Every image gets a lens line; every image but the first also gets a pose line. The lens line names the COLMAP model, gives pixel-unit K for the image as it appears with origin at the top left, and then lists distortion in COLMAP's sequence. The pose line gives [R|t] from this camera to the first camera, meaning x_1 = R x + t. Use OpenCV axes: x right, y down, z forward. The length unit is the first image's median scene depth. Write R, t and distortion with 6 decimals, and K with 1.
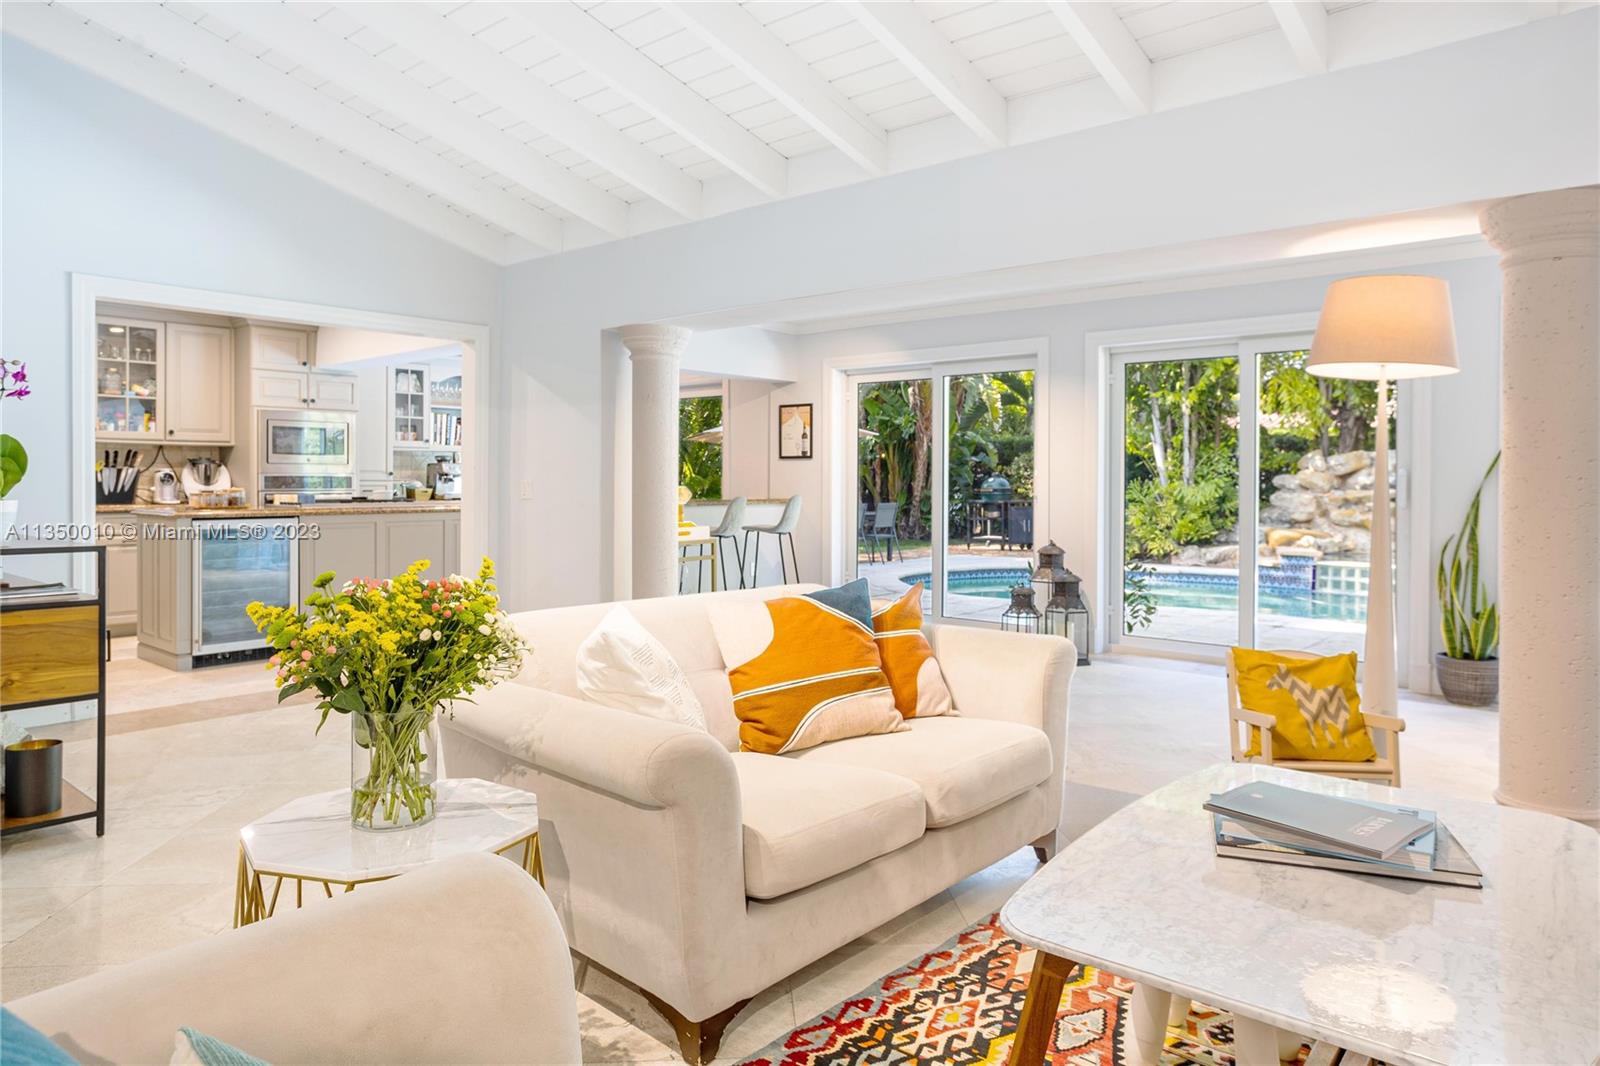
lens RADIAL K [[1020.5, 0, 799.7], [0, 1020.5, 499.2], [0, 0, 1]] dist [-0.012320, 0.031502]
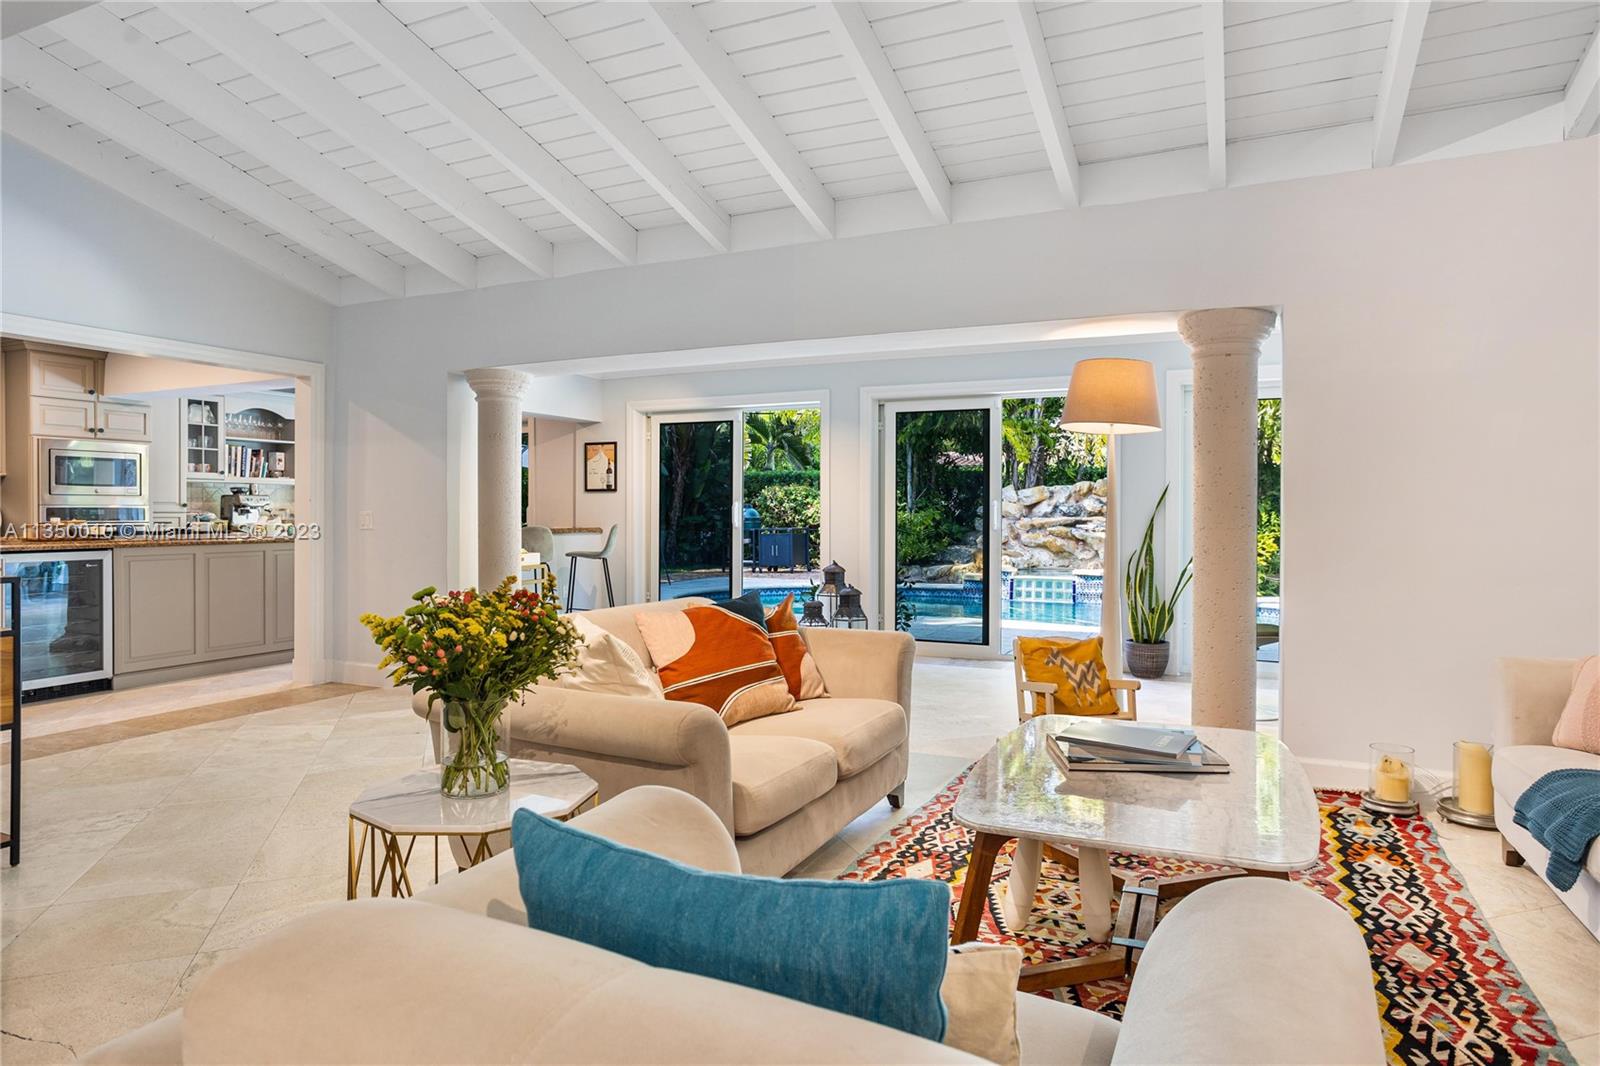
lens RADIAL K [[942.5, 0, 800.0], [0, 942.5, 533.0], [0, 0, 1]] dist [0.000108, 0.002019]
pose [[0.963334, -0.009184, 0.268149, -0.087465], [0.007834, 0.999951, 0.006104, 0.000928], [-0.268191, -0.003779, 0.963358, -0.050726]]
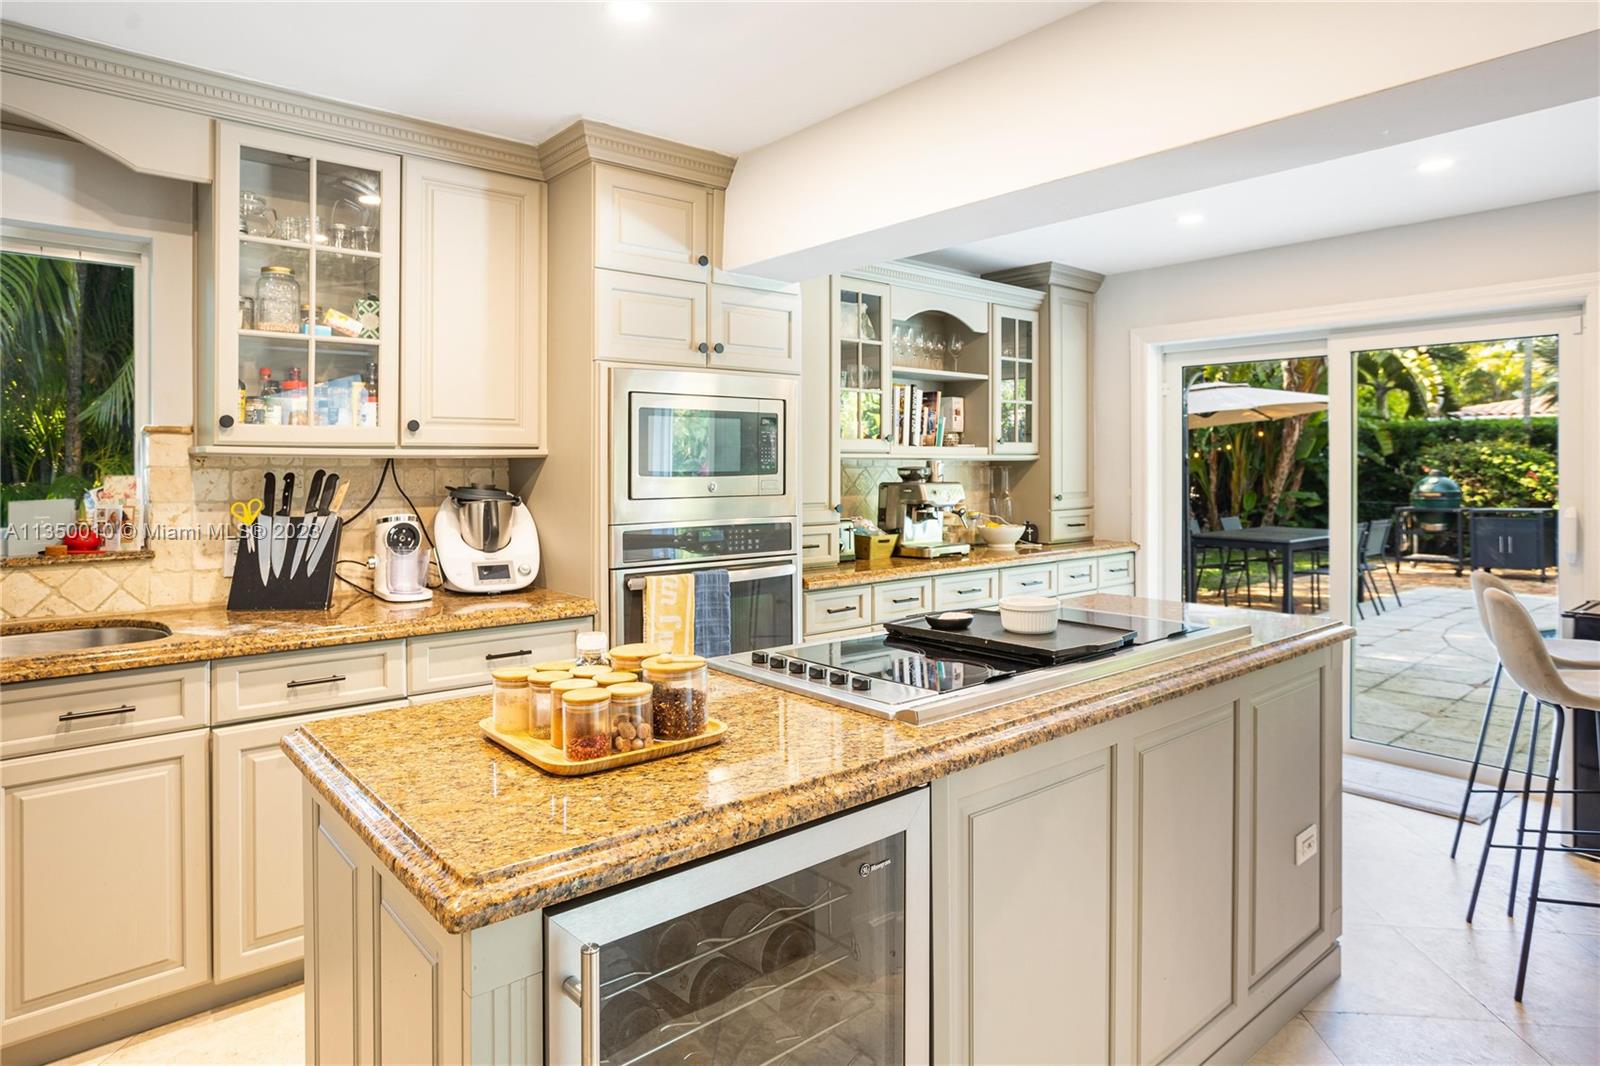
lens RADIAL K [[918.1, 0, 793.3], [0, 918.1, 473.6], [0, 0, 1]] dist [-0.002345, 0.000108]
pose [[0.989602, -0.004630, -0.143758, -0.440658], [0.003167, 0.999941, -0.010402, -0.045175], [0.143797, 0.009839, 0.989558, 0.703263]]
